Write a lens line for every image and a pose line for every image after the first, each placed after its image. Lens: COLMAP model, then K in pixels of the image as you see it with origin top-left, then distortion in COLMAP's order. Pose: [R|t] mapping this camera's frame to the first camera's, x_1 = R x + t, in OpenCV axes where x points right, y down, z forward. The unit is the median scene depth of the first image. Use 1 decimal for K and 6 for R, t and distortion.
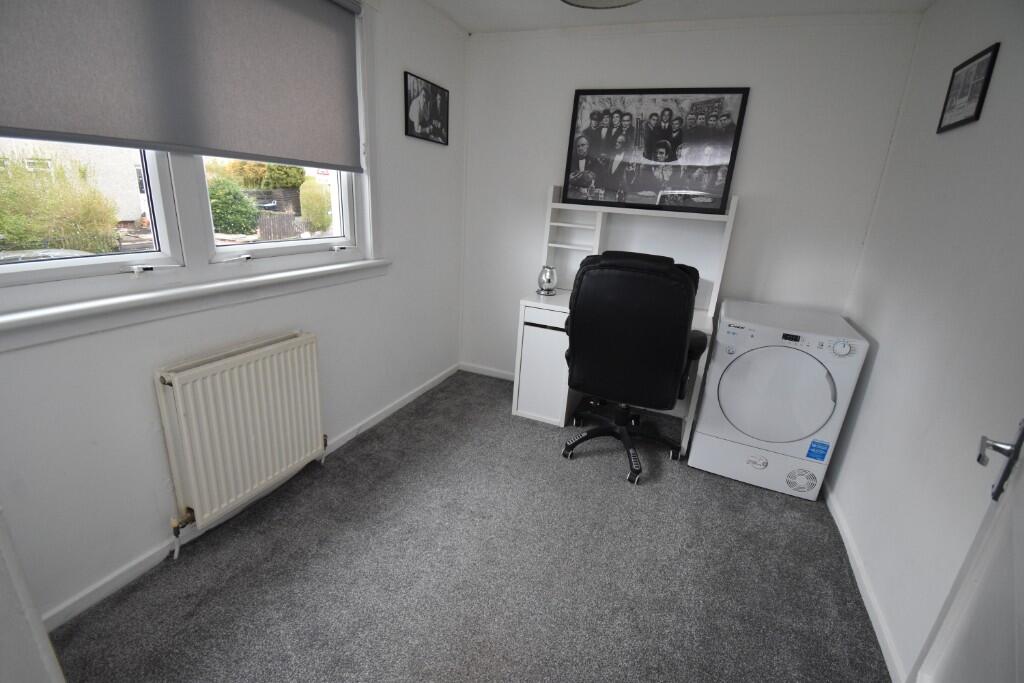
lens RADIAL K [[455.2, 0, 512.0], [0, 455.2, 341.5], [0, 0, 1]] dist [0.013550, -0.025655]
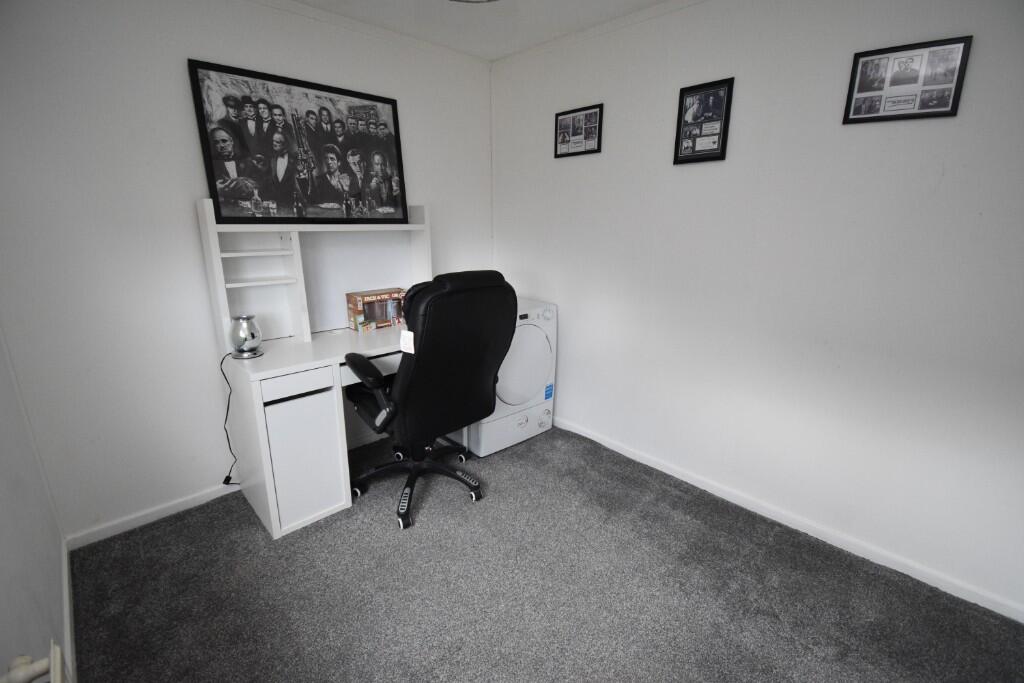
lens RADIAL K [[451.5, 0, 512.0], [0, 451.5, 341.5], [0, 0, 1]] dist [0.003233, -0.023870]
pose [[0.379488, -0.300874, 0.874908, -0.393241], [0.295981, 0.935429, 0.193307, -0.151141], [-0.876575, 0.185598, 0.444038, 0.379742]]
